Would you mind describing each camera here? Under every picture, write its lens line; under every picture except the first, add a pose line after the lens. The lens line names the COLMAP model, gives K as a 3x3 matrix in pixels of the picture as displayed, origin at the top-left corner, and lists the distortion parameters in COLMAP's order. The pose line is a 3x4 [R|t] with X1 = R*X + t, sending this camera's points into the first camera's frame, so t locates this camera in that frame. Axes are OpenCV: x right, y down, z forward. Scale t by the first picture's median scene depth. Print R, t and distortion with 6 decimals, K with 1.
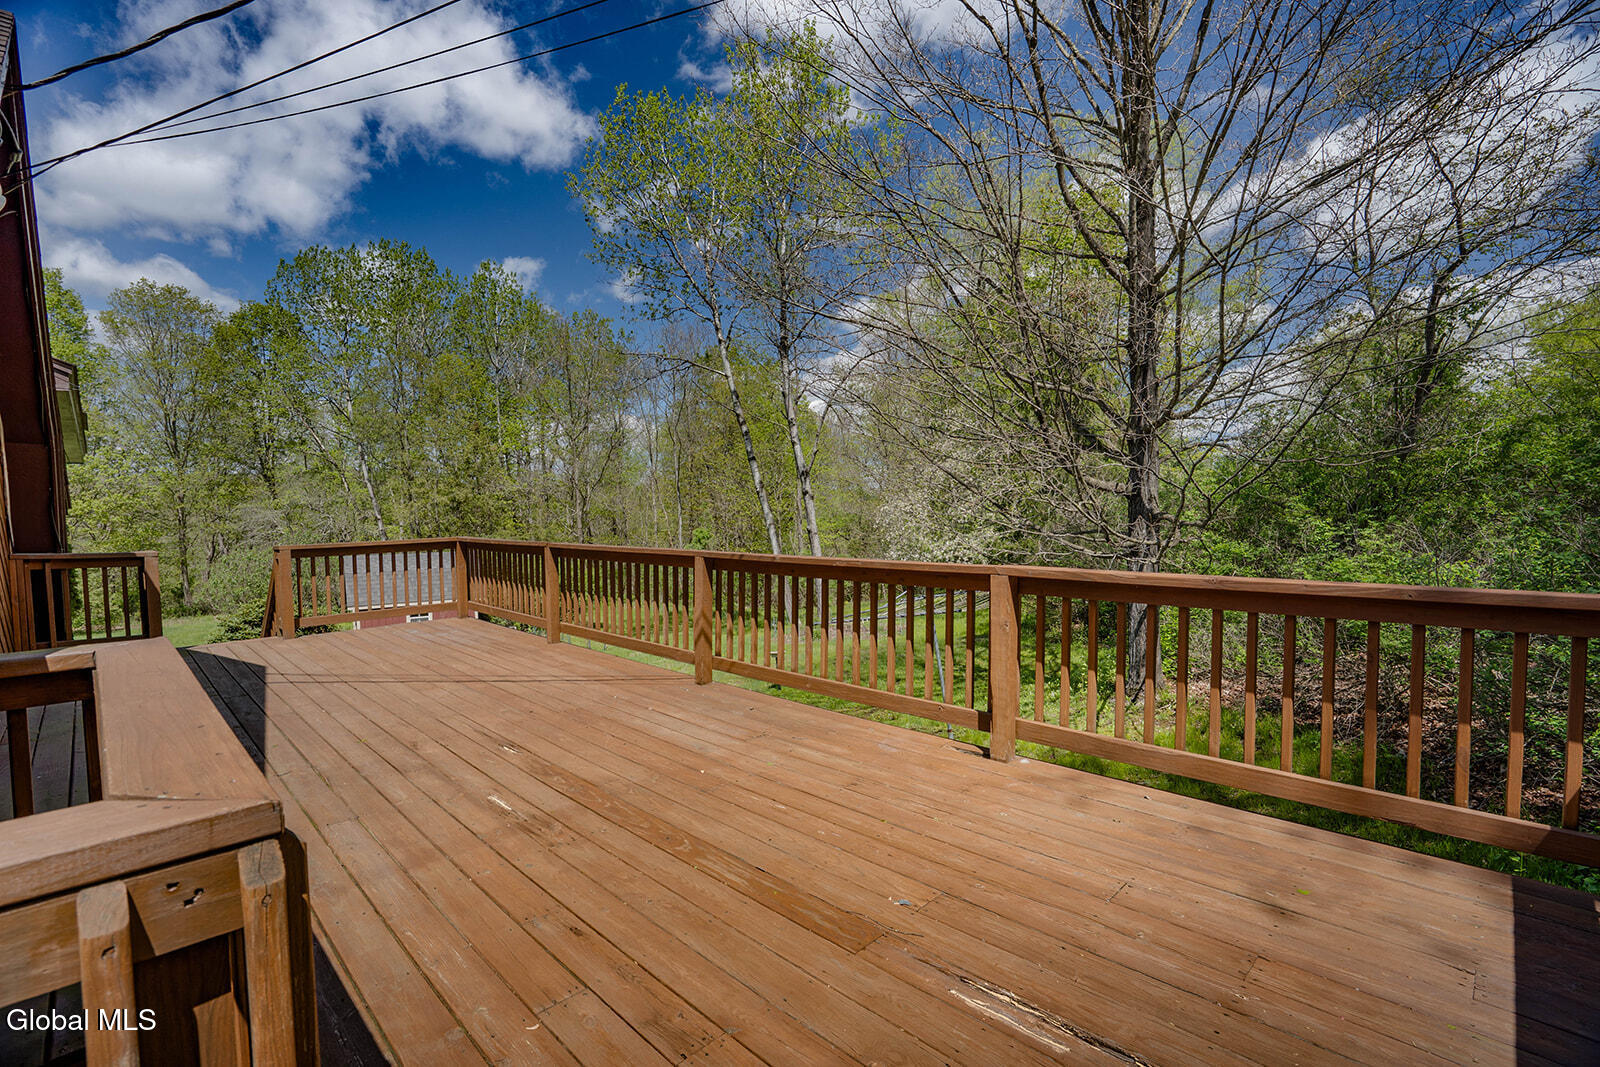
lens RADIAL K [[740.0, 0, 800.0], [0, 740.0, 533.5], [0, 0, 1]] dist [-0.064432, 0.025851]
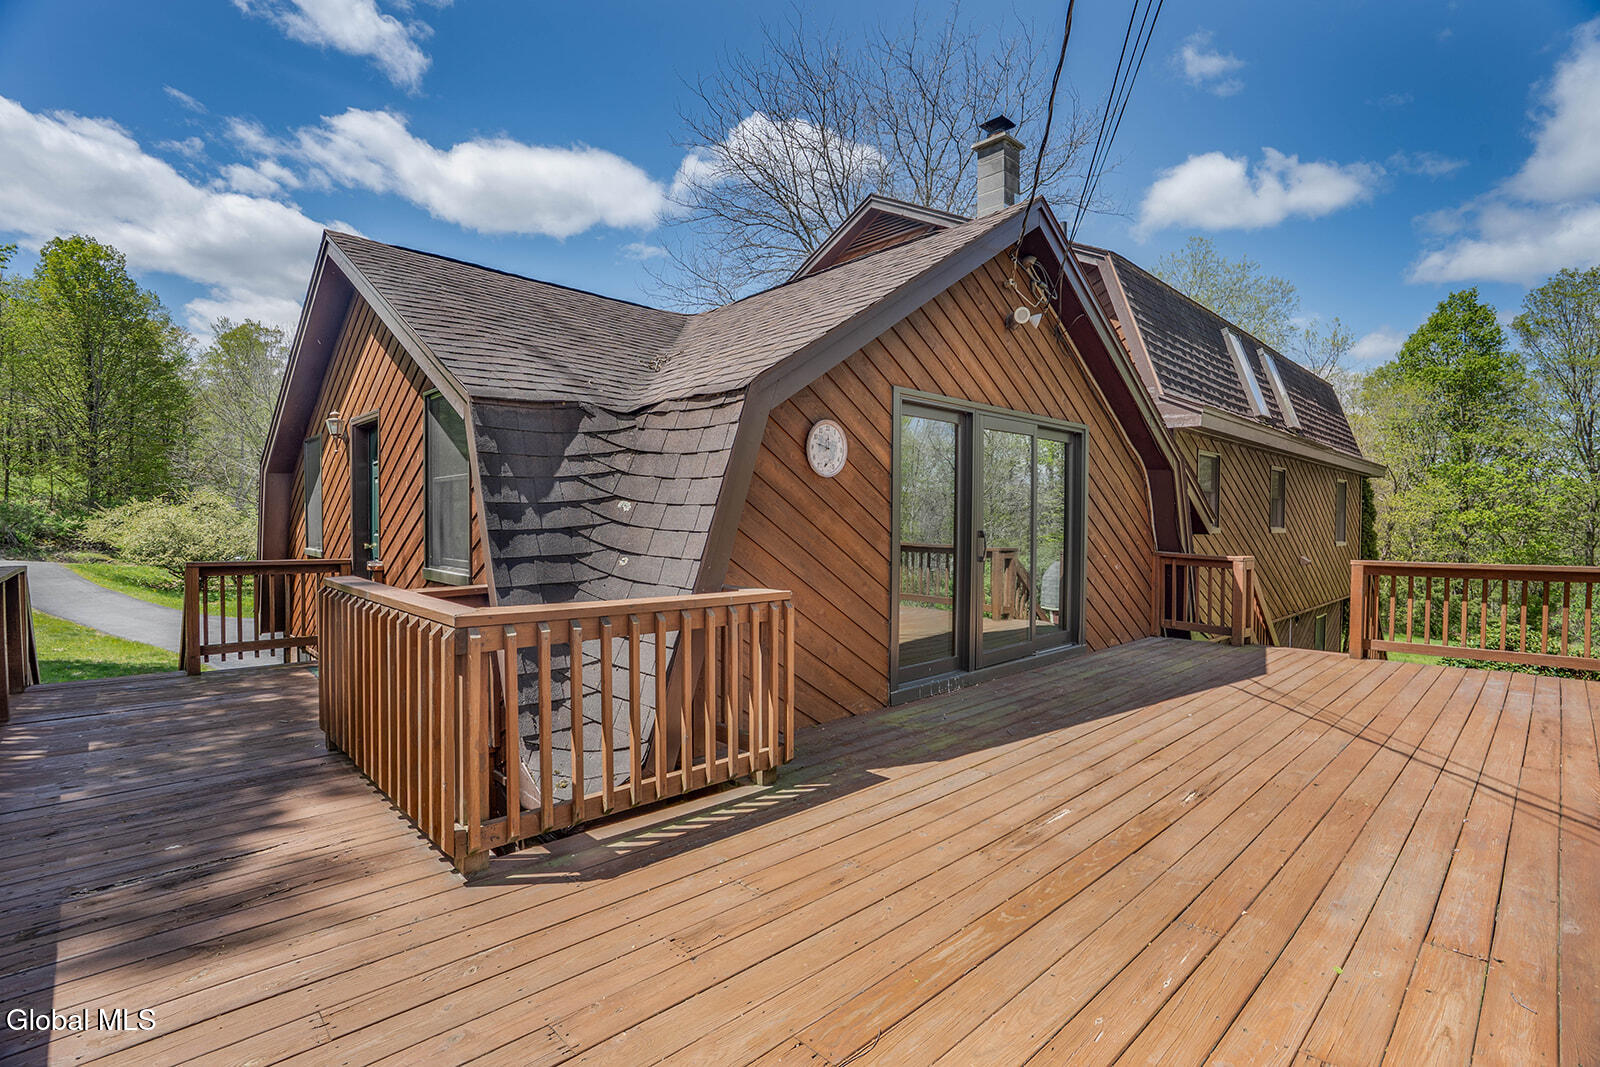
lens RADIAL K [[740.0, 0, 800.0], [0, 740.0, 533.5], [0, 0, 1]] dist [-0.064432, 0.025851]
pose [[-0.014678, 0.033874, -0.999318, 0.445416], [-0.044824, 0.998399, 0.034501, -0.033556], [0.998887, 0.045300, -0.013136, 0.469641]]
